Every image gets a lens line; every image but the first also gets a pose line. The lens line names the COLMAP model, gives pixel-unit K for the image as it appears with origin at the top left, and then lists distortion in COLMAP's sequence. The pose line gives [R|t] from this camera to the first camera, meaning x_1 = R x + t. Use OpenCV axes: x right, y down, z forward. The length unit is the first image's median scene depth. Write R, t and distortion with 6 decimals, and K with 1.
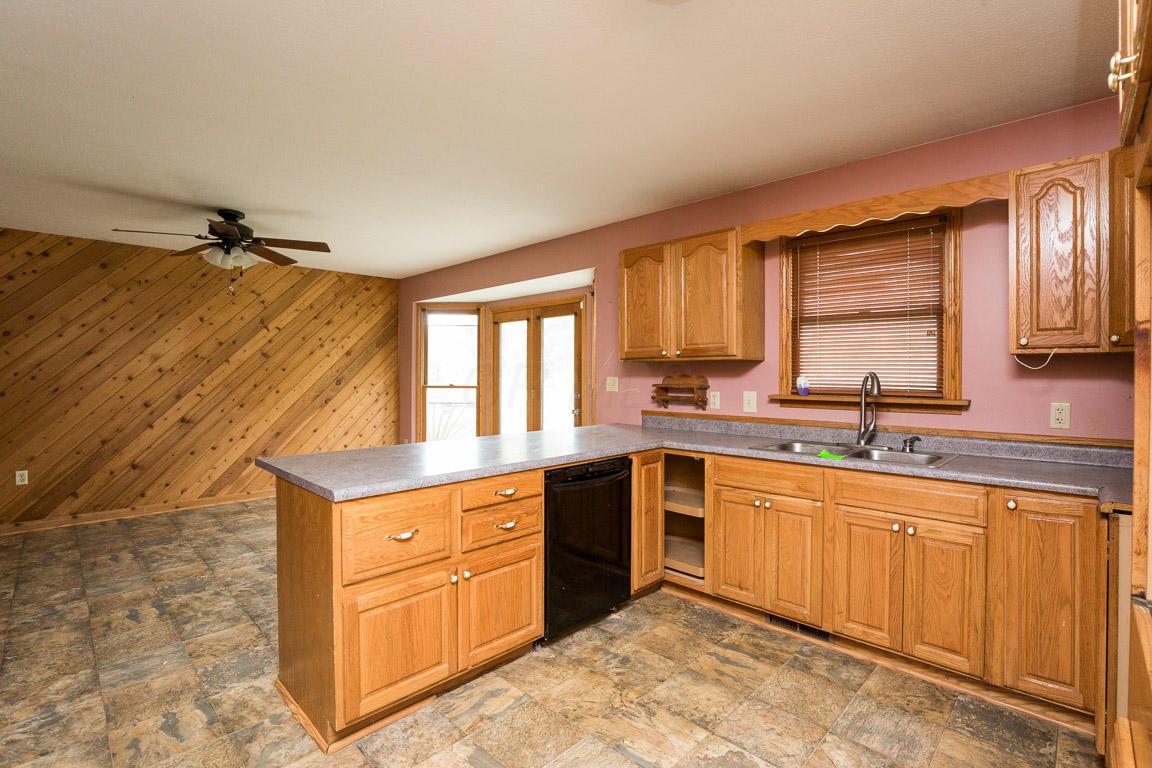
lens RADIAL K [[544.3, 0, 578.5], [0, 544.3, 378.0], [0, 0, 1]] dist [-0.029894, 0.002893]
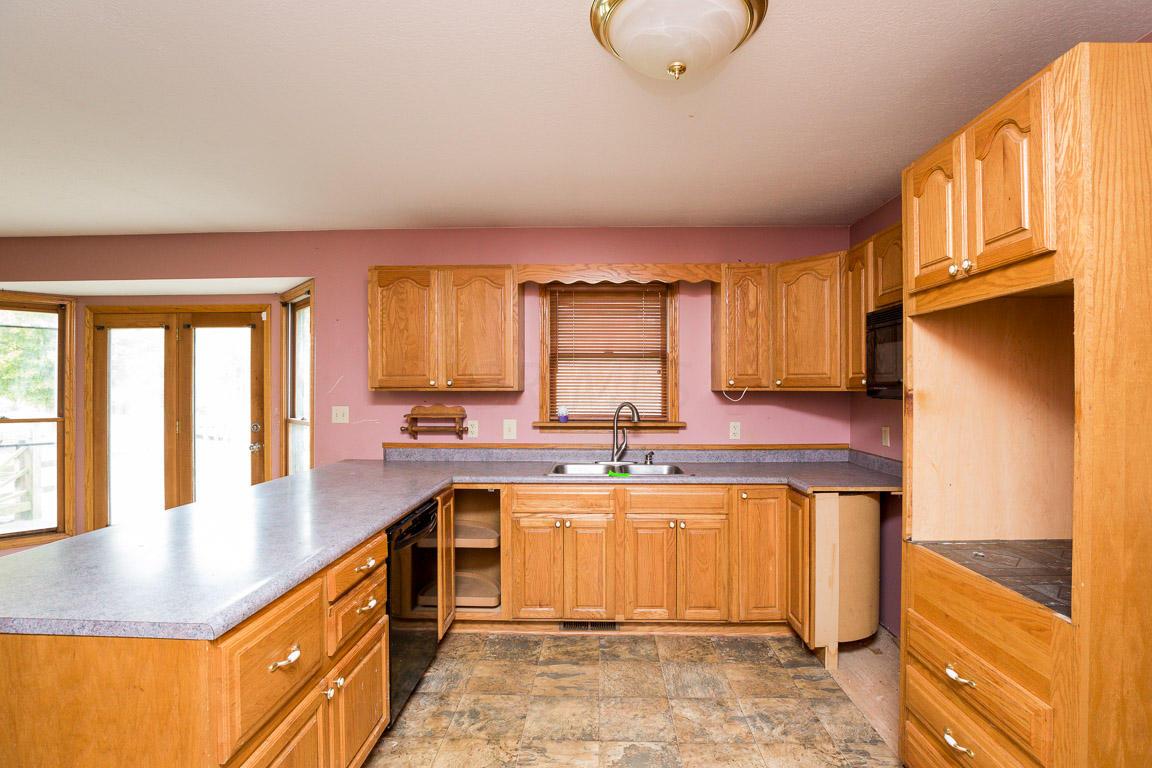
lens RADIAL K [[544.3, 0, 587.6], [0, 544.3, 383.7], [0, 0, 1]] dist [-0.029894, 0.002893]
pose [[0.722930, 0.001842, 0.690919, -0.386008], [0.005722, 0.999946, -0.008654, -0.044118], [-0.690898, 0.010210, 0.722880, 0.156537]]
